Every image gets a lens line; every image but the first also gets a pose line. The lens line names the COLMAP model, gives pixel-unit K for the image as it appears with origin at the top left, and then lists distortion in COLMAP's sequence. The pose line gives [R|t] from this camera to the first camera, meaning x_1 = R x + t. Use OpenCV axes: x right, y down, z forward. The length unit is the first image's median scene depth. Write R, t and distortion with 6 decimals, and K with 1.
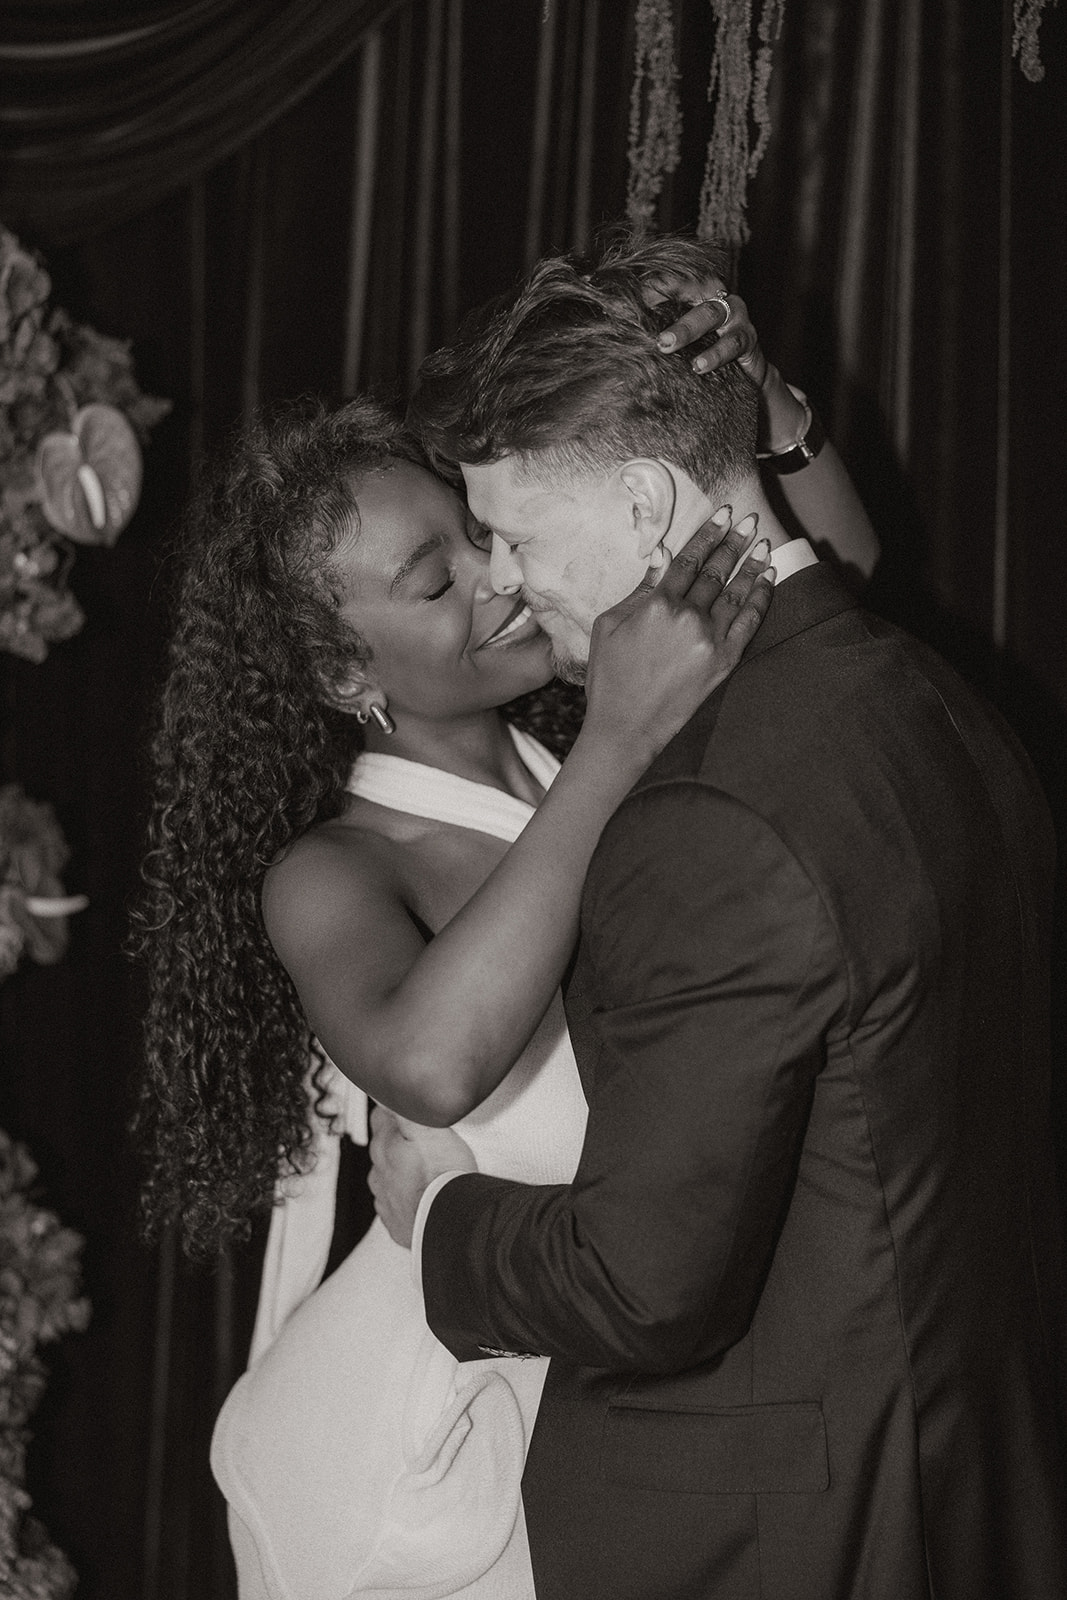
lens RADIAL K [[2528.0, 0, 532.9], [0, 2528.0, 798.4], [0, 0, 1]] dist [-0.009917, 0.082233]
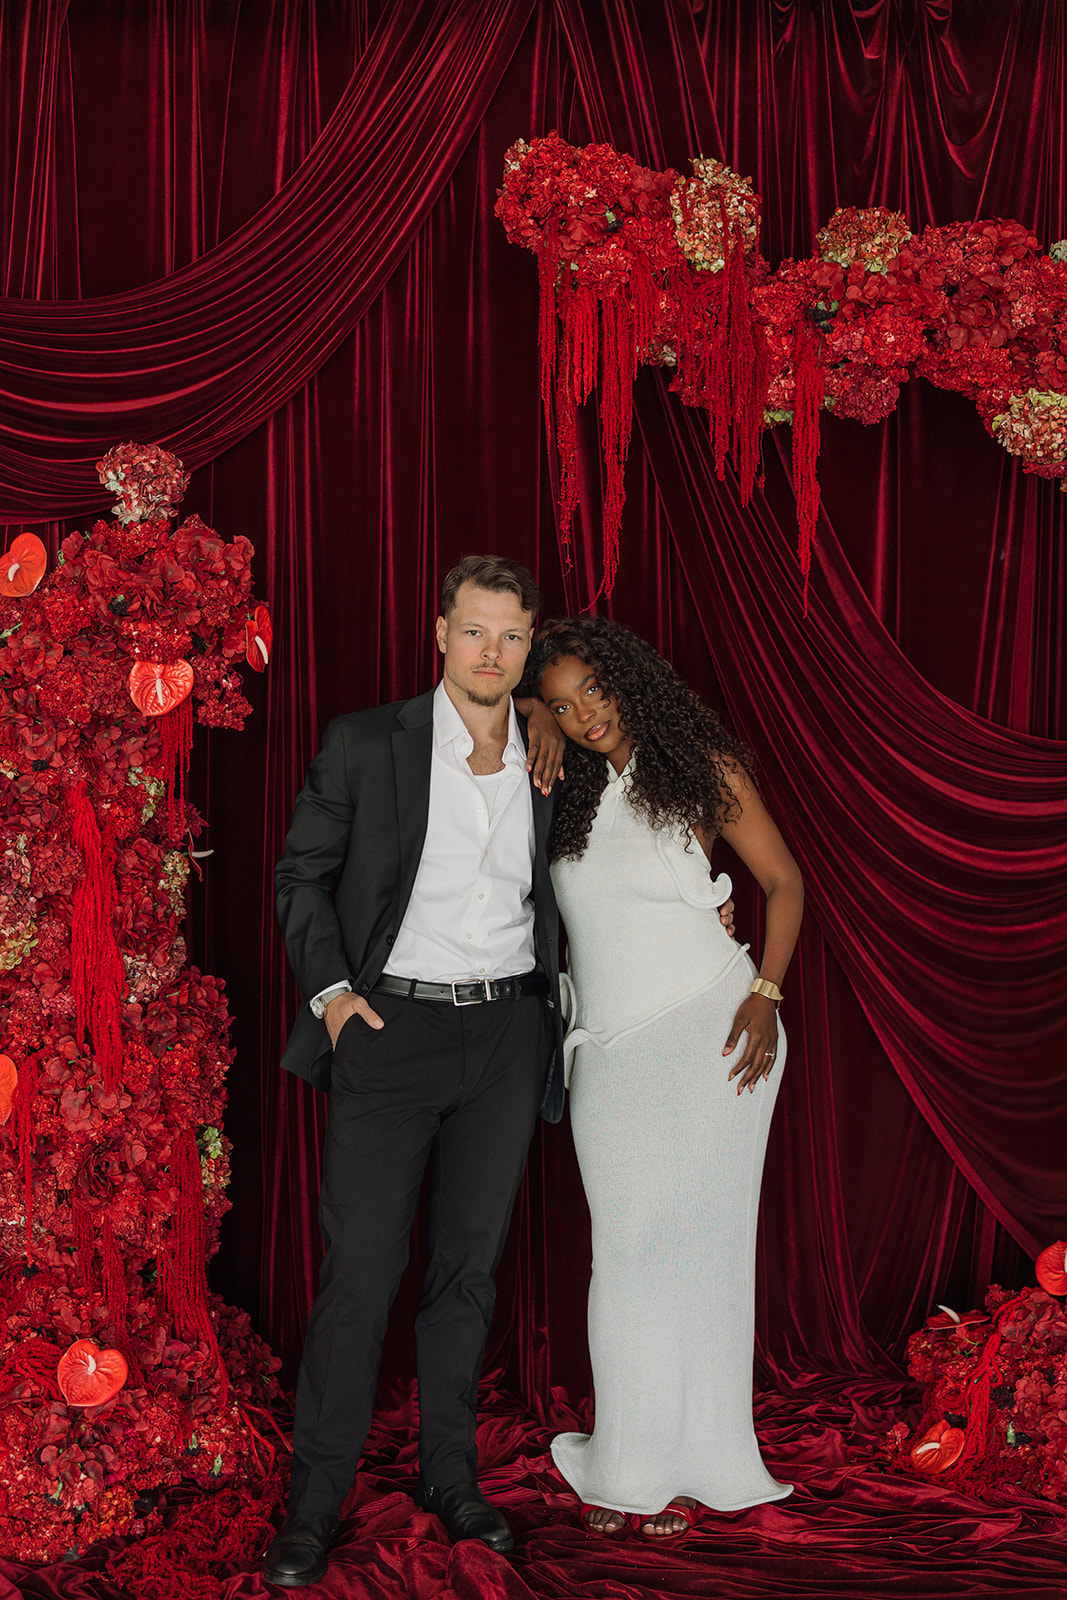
lens RADIAL K [[1928.2, 0, 513.7], [0, 1928.2, 795.6], [0, 0, 1]] dist [-0.000600, 0.023467]
pose [[0.890207, -0.061954, 0.451324, -0.839771], [0.069069, 0.997612, 0.000710, 0.015851], [-0.450290, 0.030540, 0.892360, -0.596238]]
